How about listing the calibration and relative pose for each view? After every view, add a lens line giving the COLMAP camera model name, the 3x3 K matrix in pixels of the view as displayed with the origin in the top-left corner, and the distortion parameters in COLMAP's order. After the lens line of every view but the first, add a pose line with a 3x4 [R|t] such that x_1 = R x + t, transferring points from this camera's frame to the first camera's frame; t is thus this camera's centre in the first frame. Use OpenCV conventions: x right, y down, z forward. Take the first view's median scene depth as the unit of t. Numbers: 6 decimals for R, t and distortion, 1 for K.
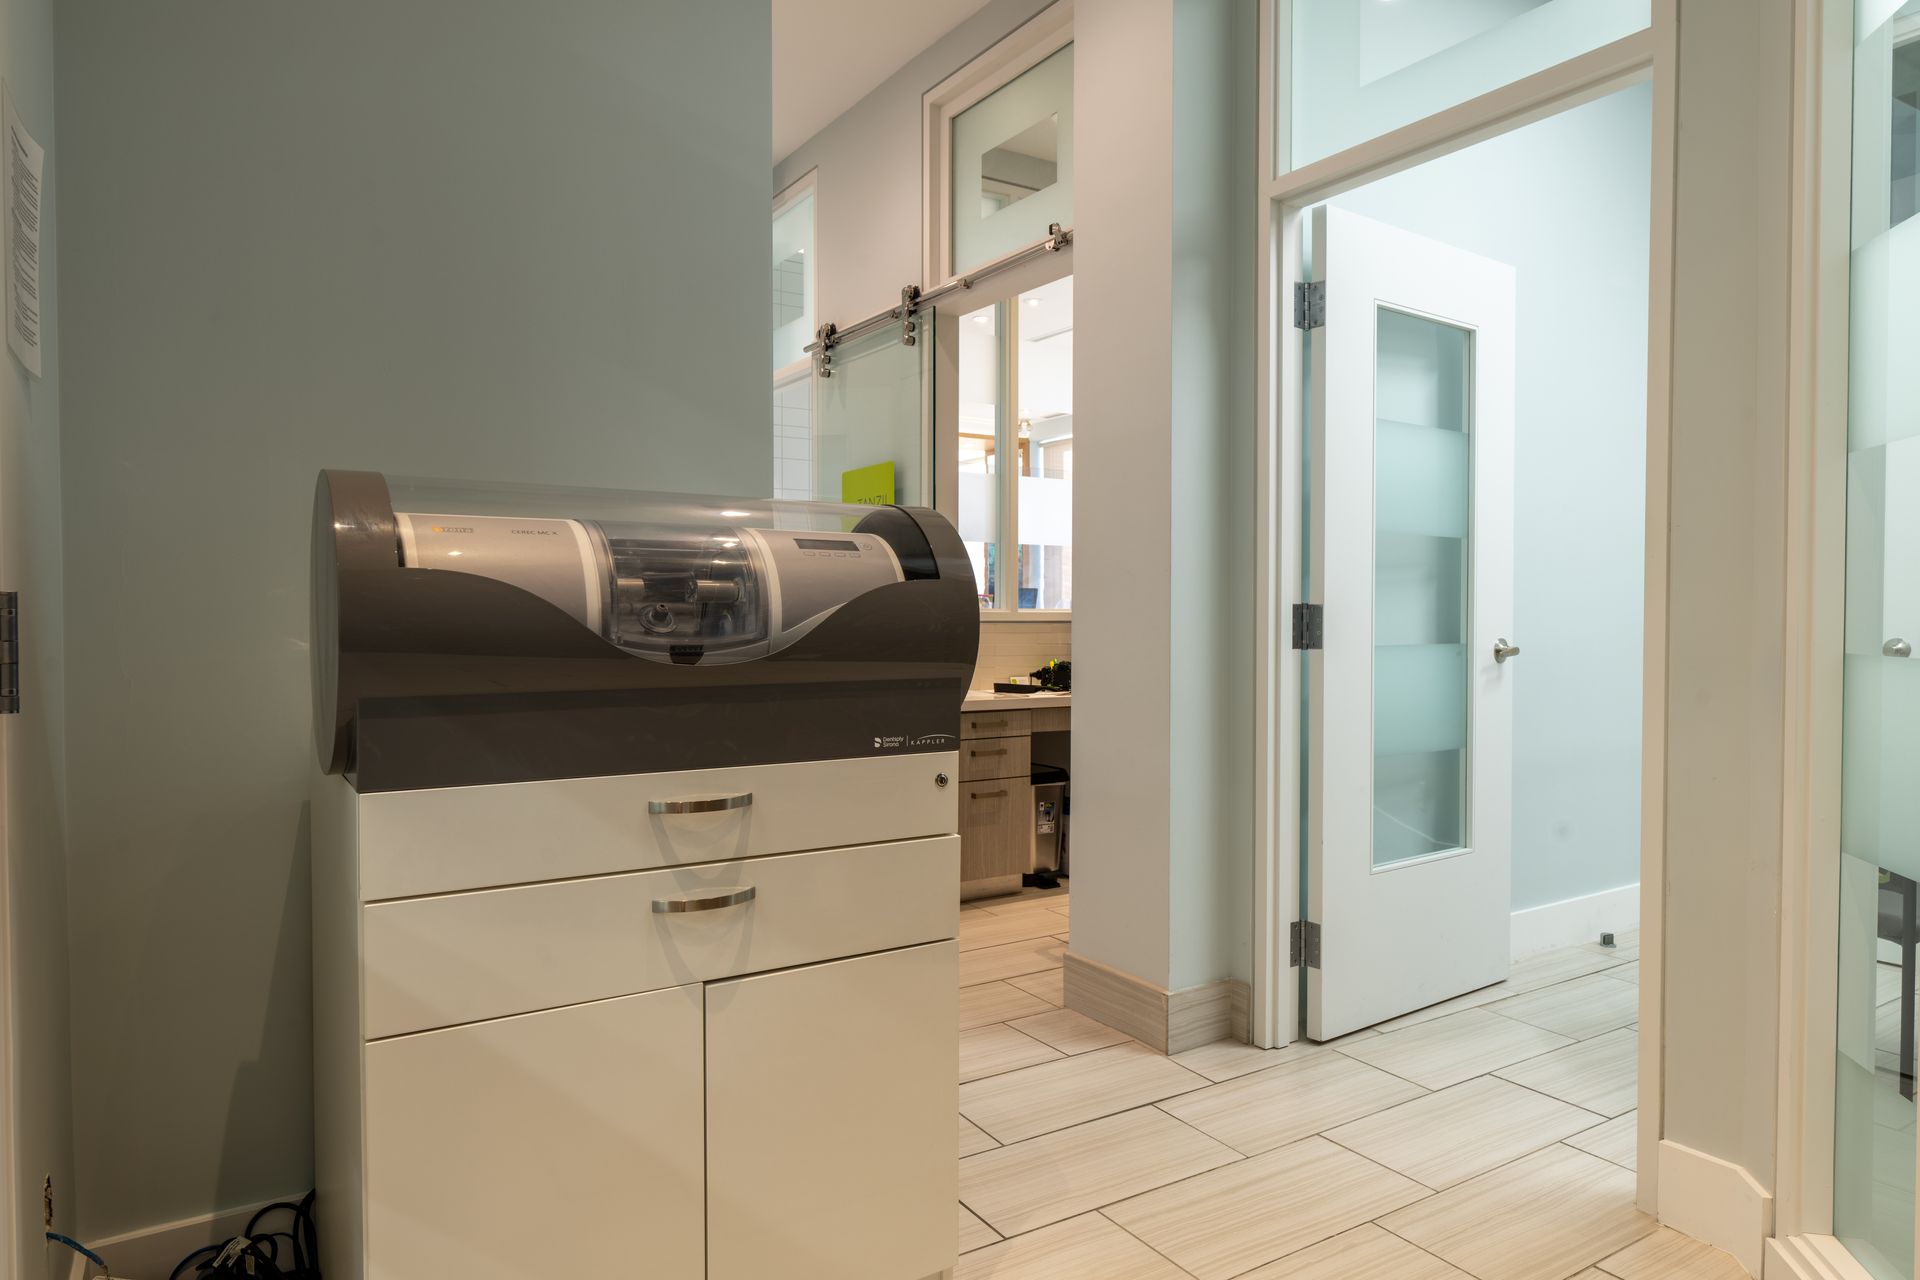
lens RADIAL K [[1171.0, 0, 960.8], [0, 1171.0, 636.8], [0, 0, 1]] dist [0.001361, 0.000296]
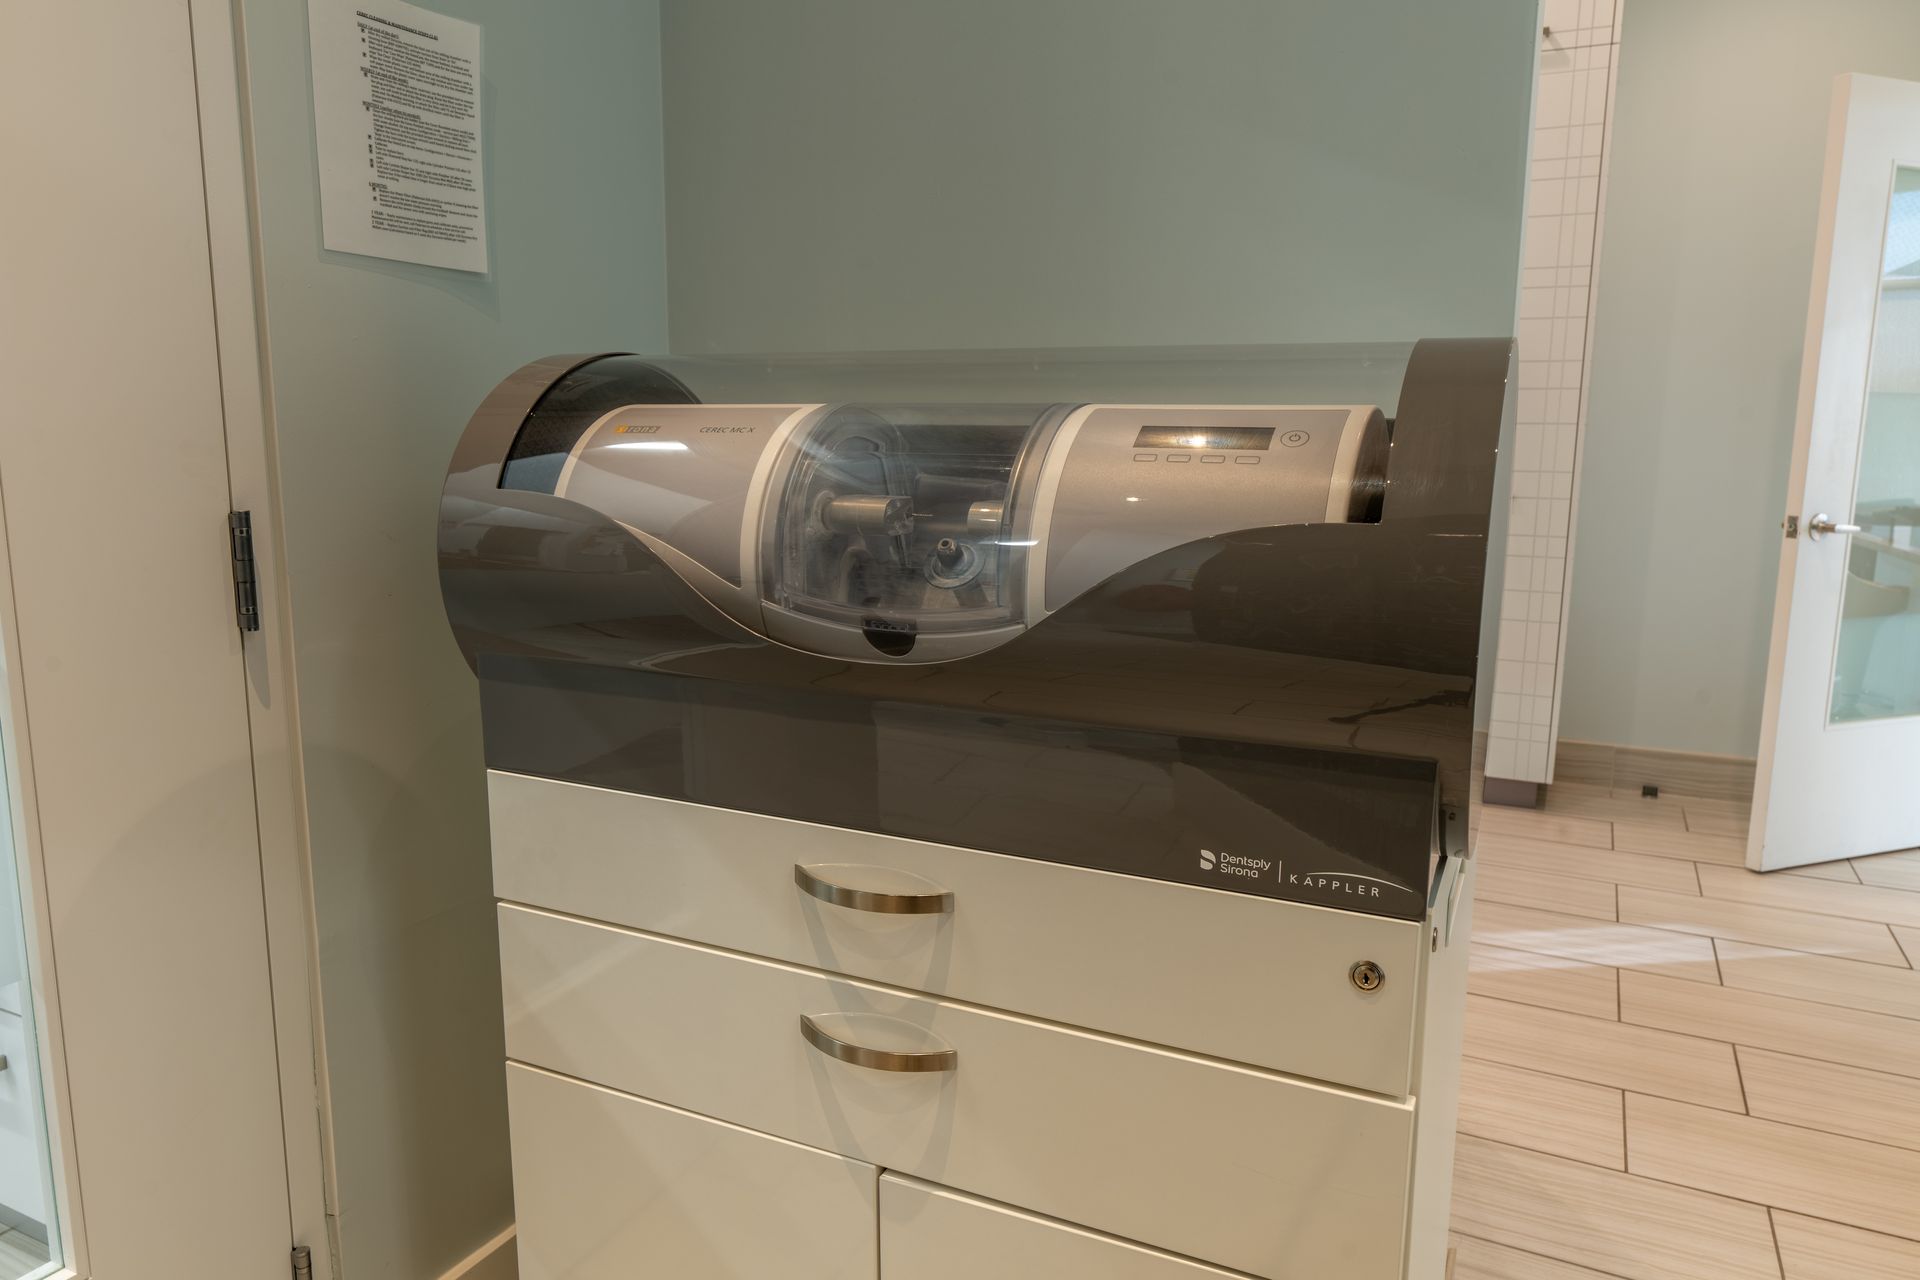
lens RADIAL K [[1300.4, 0, 959.9], [0, 1300.4, 636.9], [0, 0, 1]] dist [0.000437, -0.000168]
pose [[0.521121, 0.142162, -0.841560, 0.333235], [-0.025011, 0.988150, 0.151438, -0.083889], [0.853117, -0.057869, 0.518501, 0.684757]]
